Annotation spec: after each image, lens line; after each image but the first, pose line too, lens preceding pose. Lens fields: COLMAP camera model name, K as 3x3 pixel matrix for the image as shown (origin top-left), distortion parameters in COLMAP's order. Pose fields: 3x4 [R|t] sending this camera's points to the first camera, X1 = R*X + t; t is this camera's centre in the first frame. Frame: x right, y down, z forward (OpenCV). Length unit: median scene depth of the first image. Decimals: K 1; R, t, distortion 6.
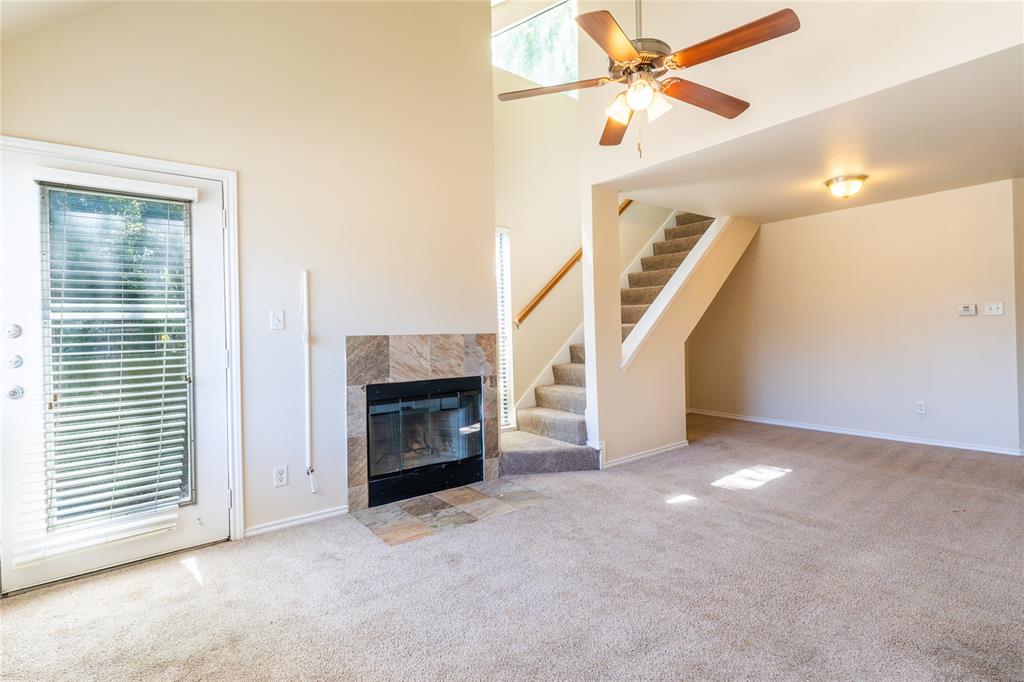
lens RADIAL K [[495.7, 0, 511.5], [0, 495.7, 325.9], [0, 0, 1]] dist [0.003961, 0.000052]
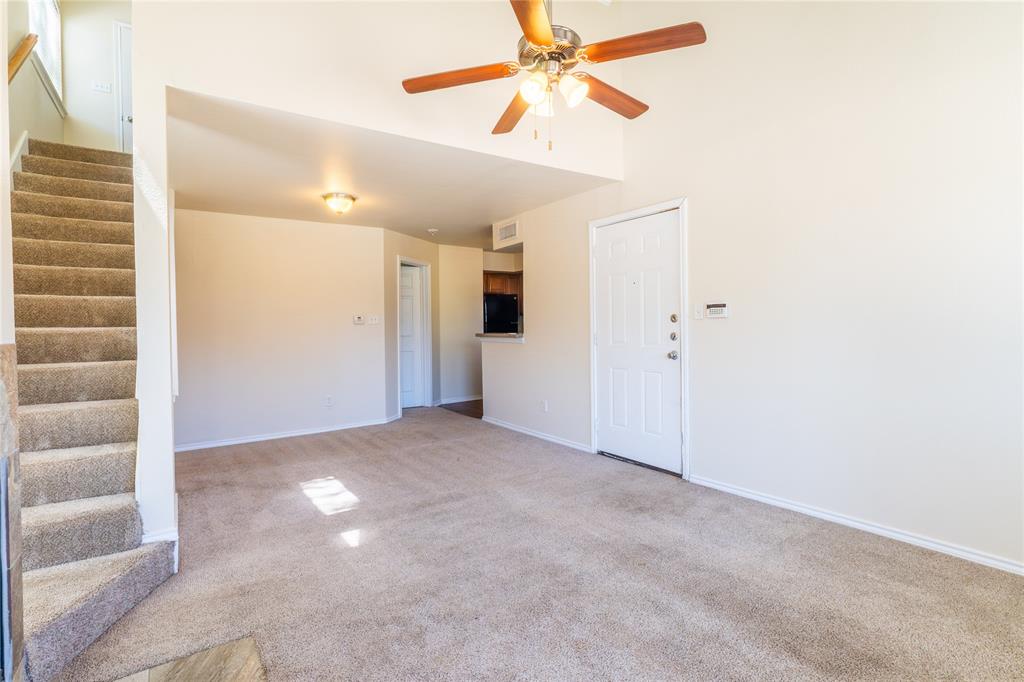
lens RADIAL K [[495.7, 0, 511.5], [0, 495.7, 325.9], [0, 0, 1]] dist [0.003961, 0.000052]
pose [[0.076843, 0.010918, 0.996983, -0.460556], [0.013674, 0.999834, -0.012003, 0.007868], [-0.996949, 0.014555, 0.076681, 0.654440]]
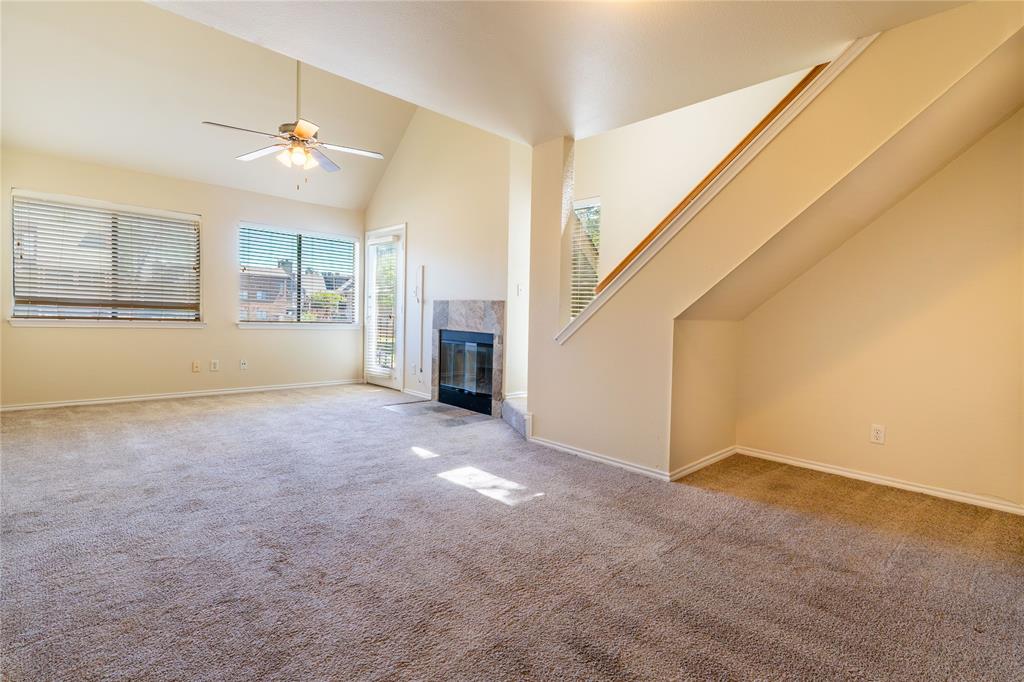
lens RADIAL K [[495.7, 0, 511.5], [0, 495.7, 325.9], [0, 0, 1]] dist [0.003961, 0.000052]
pose [[0.084572, 0.039604, -0.995630, 1.341638], [-0.022912, 0.999023, 0.037793, 0.035179], [0.996154, 0.019616, 0.085396, 1.043730]]
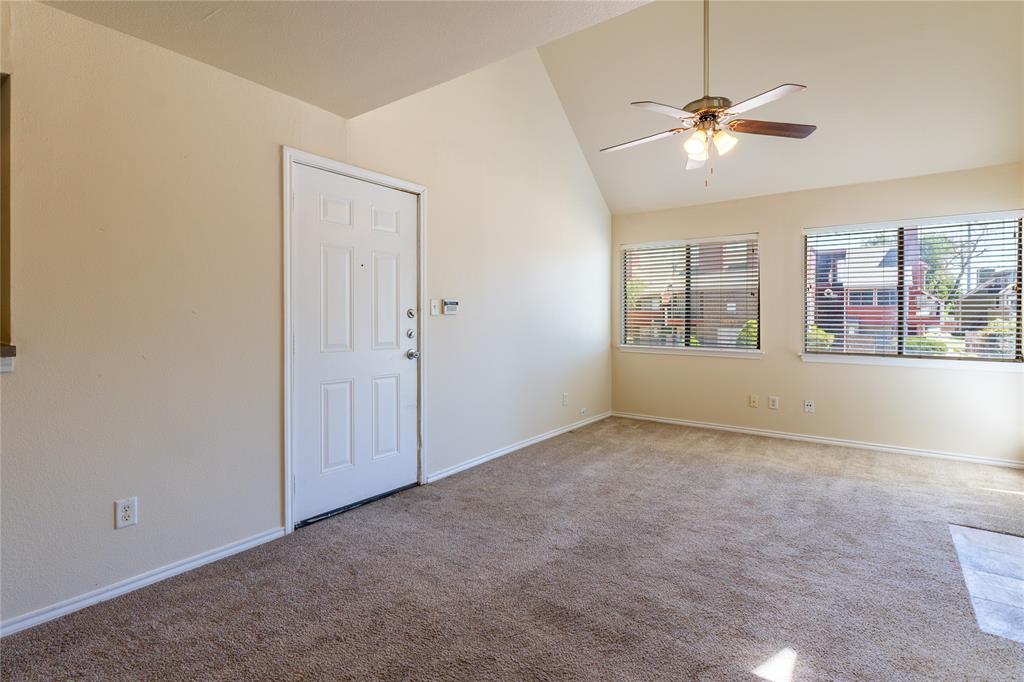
lens RADIAL K [[495.7, 0, 511.5], [0, 495.7, 325.9], [0, 0, 1]] dist [0.003961, 0.000052]
pose [[-0.969401, 0.022616, -0.244440, 0.703303], [0.019063, 0.999676, 0.016889, -0.005207], [0.244742, 0.011712, -0.969517, 1.388435]]
